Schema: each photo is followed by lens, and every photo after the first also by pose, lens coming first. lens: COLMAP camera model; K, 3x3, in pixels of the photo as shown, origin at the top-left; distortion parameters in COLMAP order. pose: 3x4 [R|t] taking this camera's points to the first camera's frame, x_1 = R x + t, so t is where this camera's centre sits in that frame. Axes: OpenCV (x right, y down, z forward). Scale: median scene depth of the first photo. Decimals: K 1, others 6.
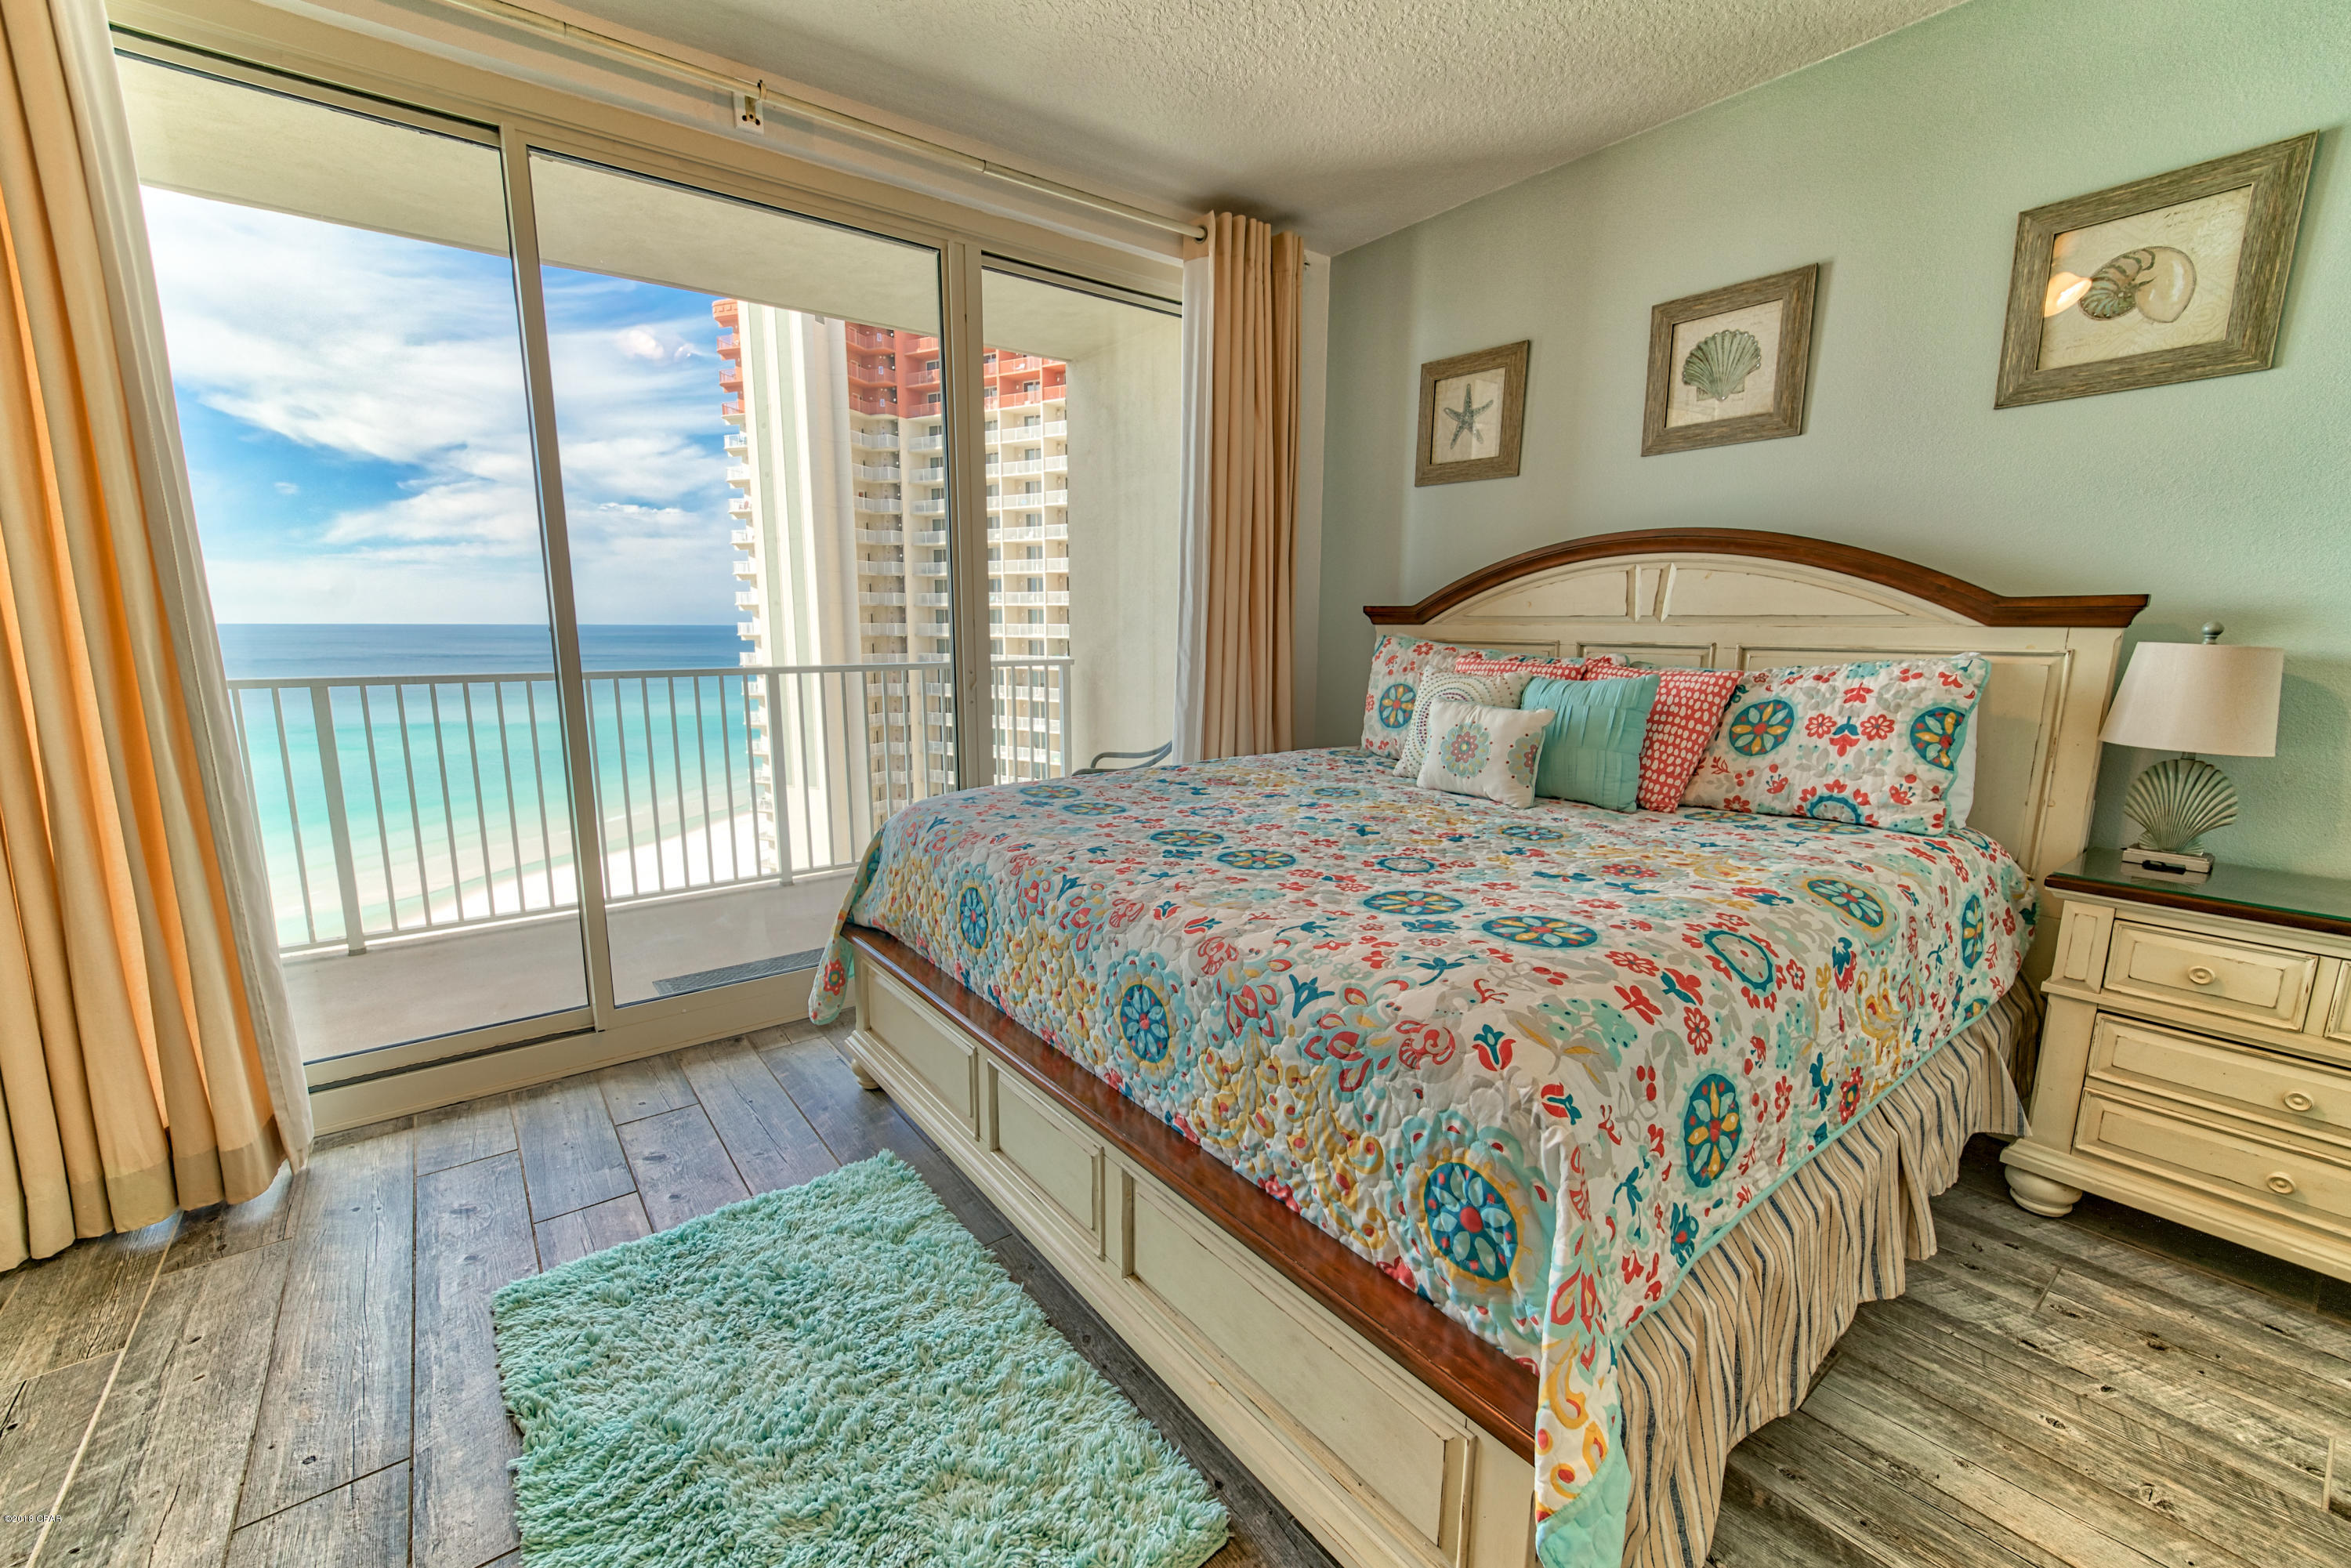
lens RADIAL K [[942.0, 0, 1164.7], [0, 942.0, 795.4], [0, 0, 1]] dist [0.006443, -0.000949]
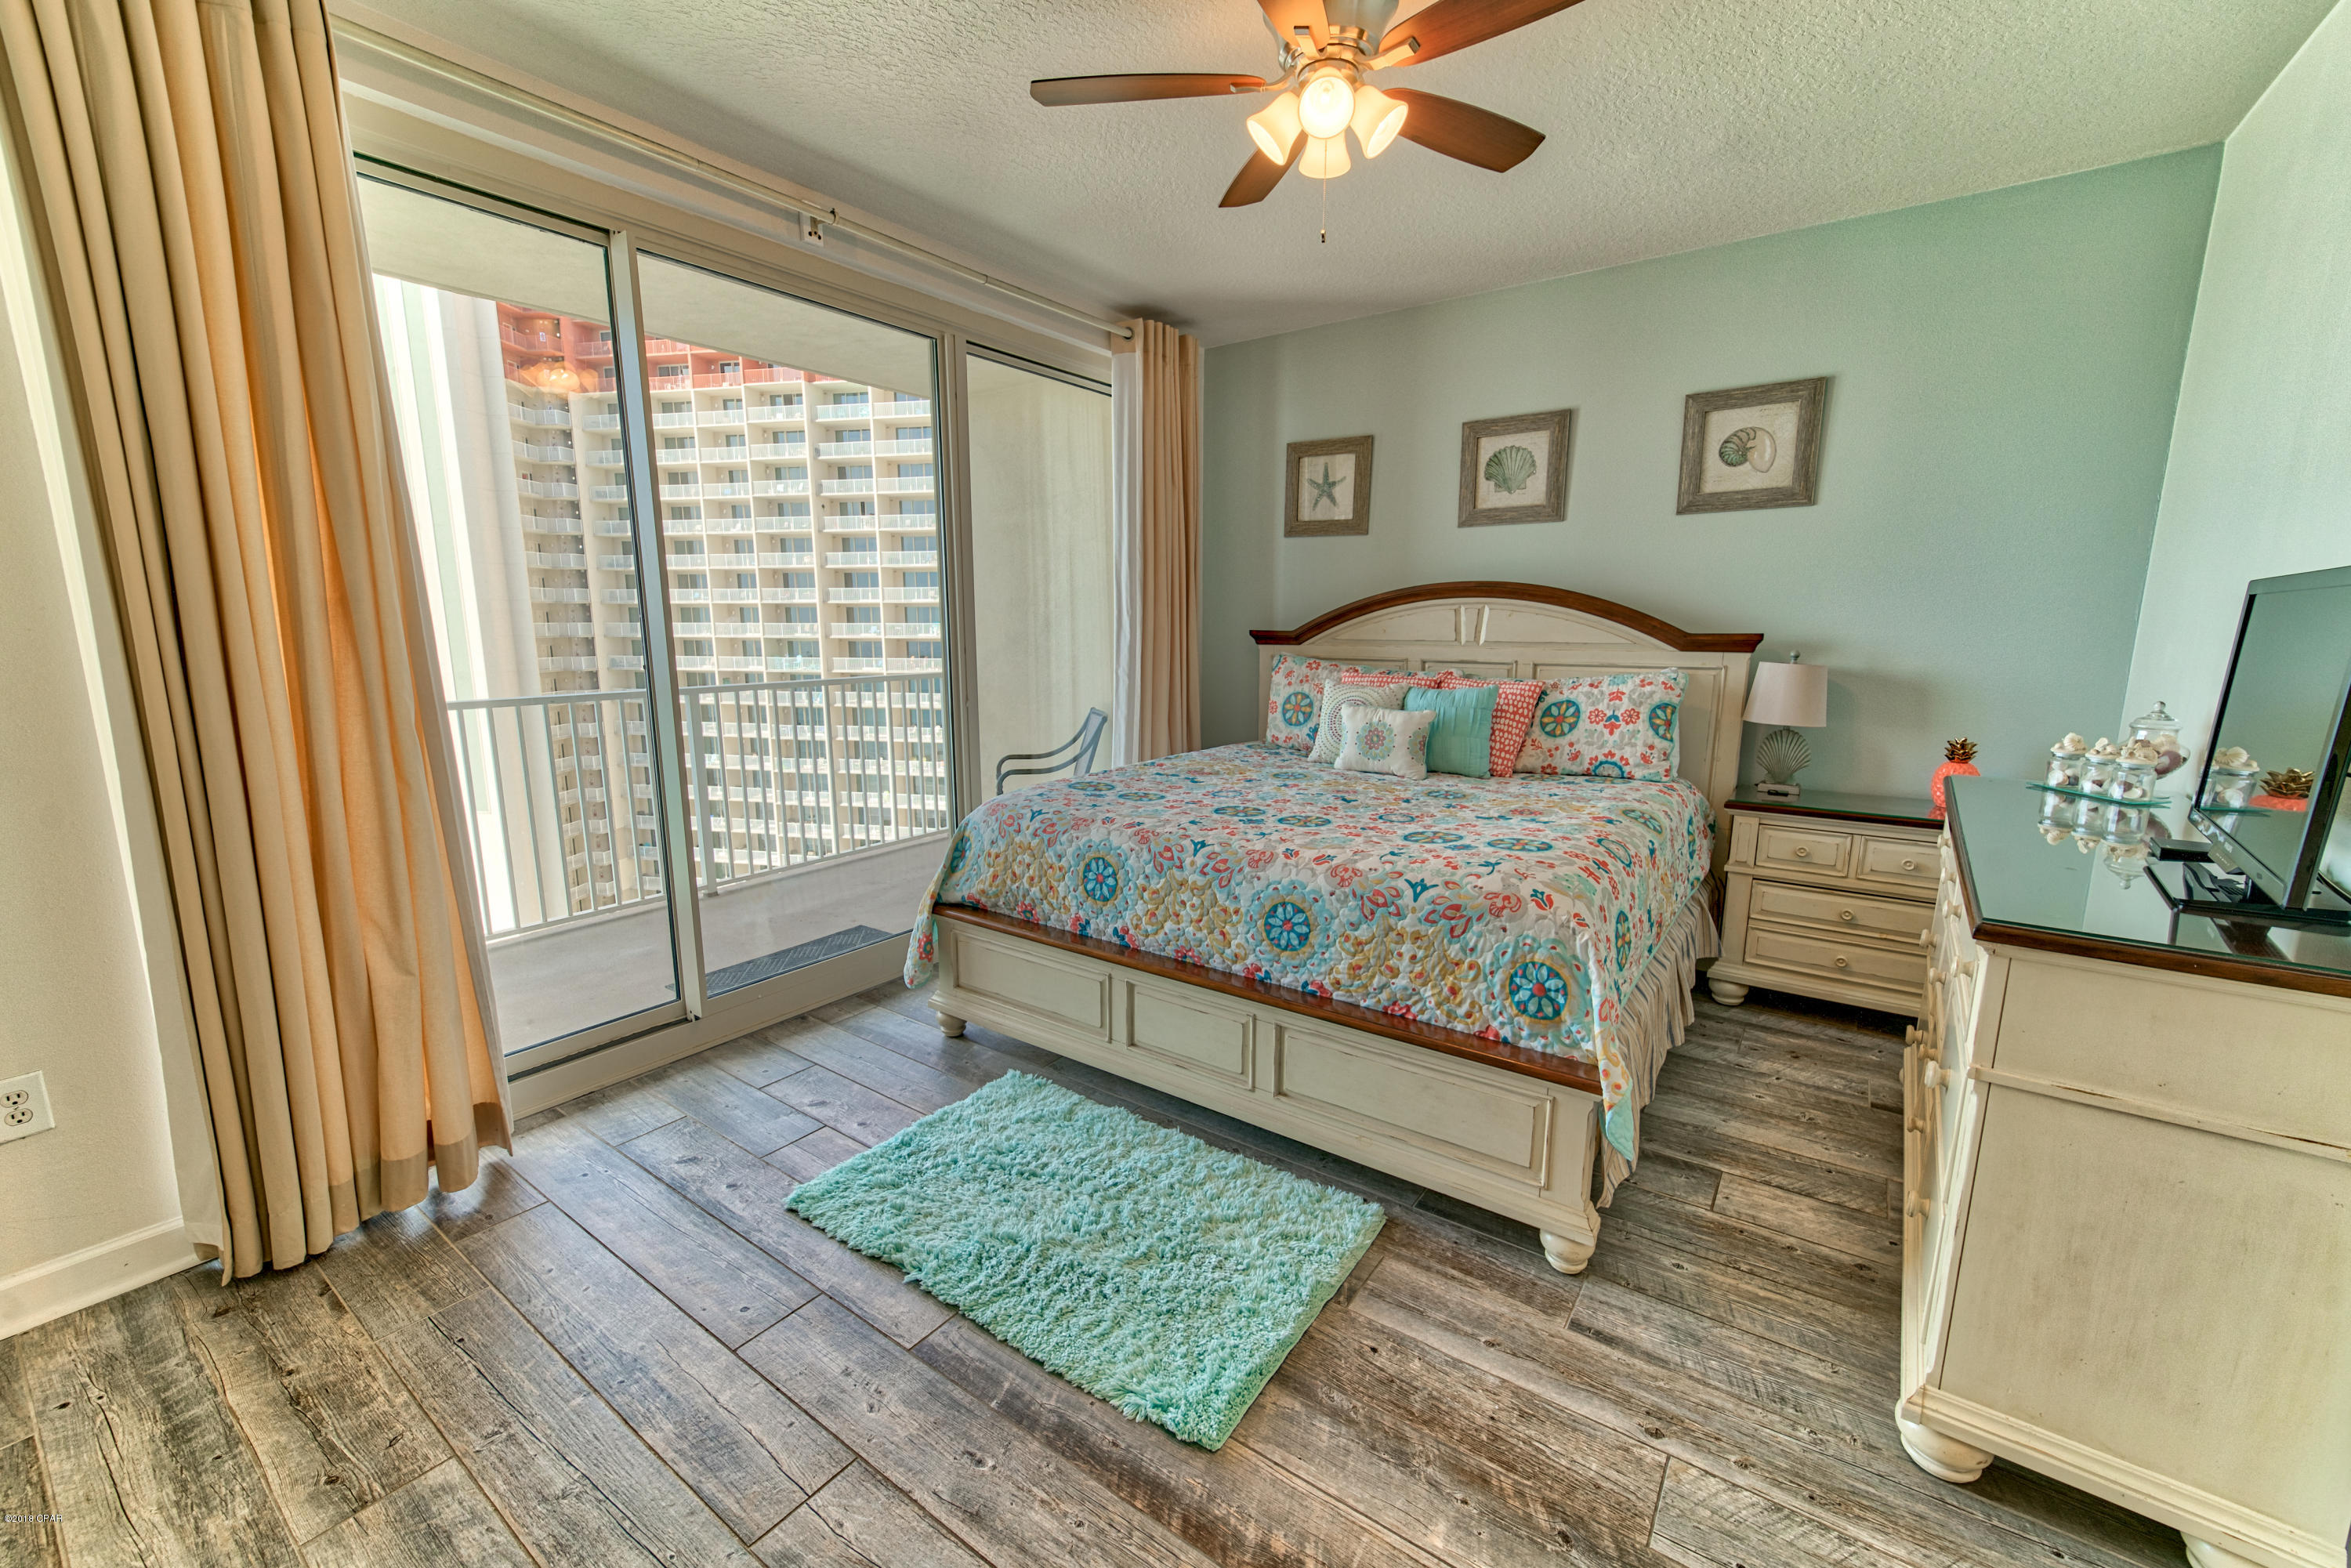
lens RADIAL K [[942.0, 0, 1161.7], [0, 942.0, 796.1], [0, 0, 1]] dist [0.006443, -0.000949]
pose [[0.958105, -0.056575, 0.280774, -0.393476], [0.055174, 0.998393, 0.012898, -0.001817], [-0.281053, 0.003133, 0.959687, -0.260698]]
